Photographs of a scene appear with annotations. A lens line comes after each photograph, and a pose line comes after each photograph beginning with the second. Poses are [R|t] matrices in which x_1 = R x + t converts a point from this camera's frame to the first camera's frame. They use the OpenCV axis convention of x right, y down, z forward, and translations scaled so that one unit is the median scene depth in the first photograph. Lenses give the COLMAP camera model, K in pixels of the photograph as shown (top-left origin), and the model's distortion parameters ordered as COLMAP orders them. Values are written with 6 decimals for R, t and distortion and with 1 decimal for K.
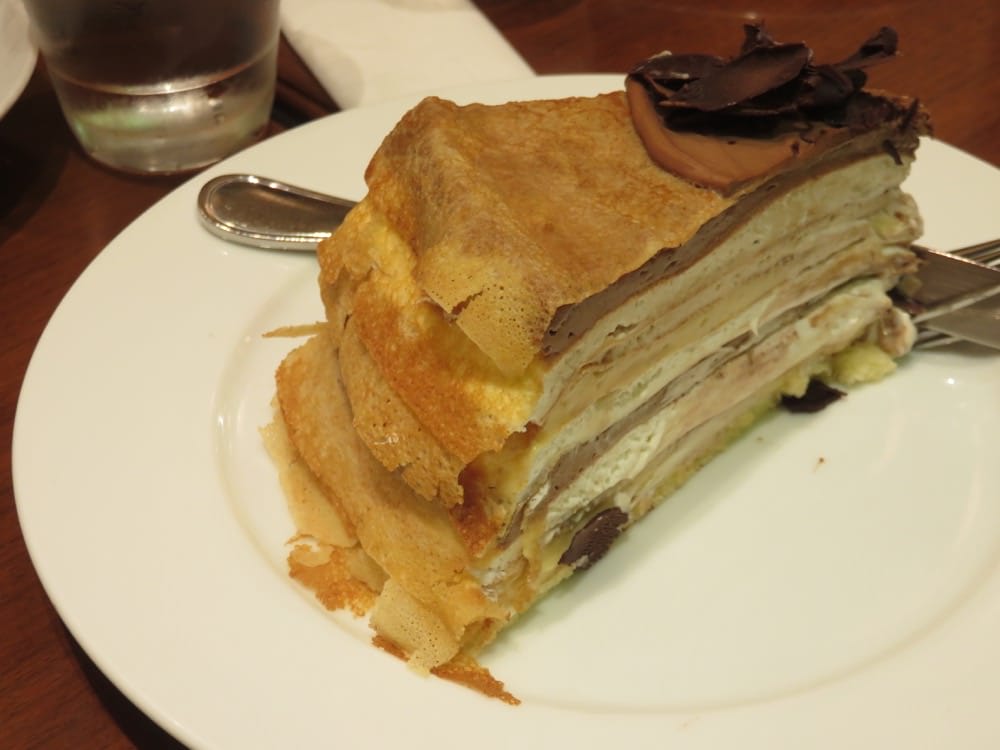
lens RADIAL K [[1677.2, 0, 500.7], [0, 1677.2, 375.4], [0, 0, 1]] dist [-0.065607, 0.000000]
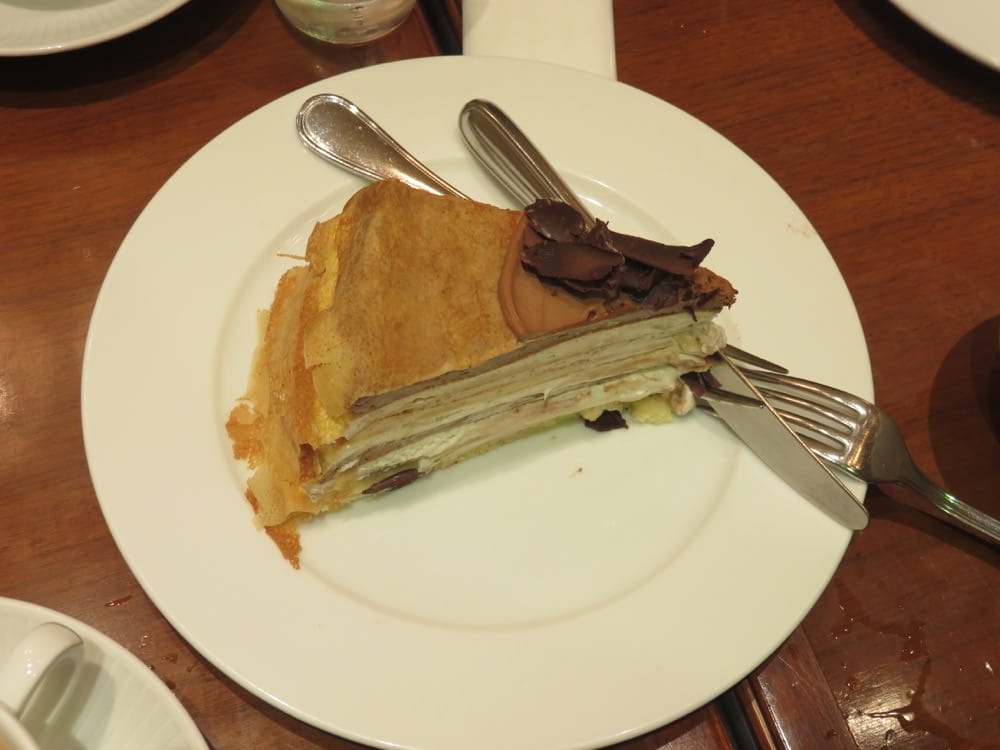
lens RADIAL K [[1506.8, 0, 499.5], [0, 1506.8, 374.5], [0, 0, 1]] dist [-0.098630, 0.000000]
pose [[0.912117, 0.385252, -0.140081, 0.309269], [-0.304021, 0.864967, 0.399254, -0.598678], [0.274979, -0.321579, 0.906076, -0.252652]]
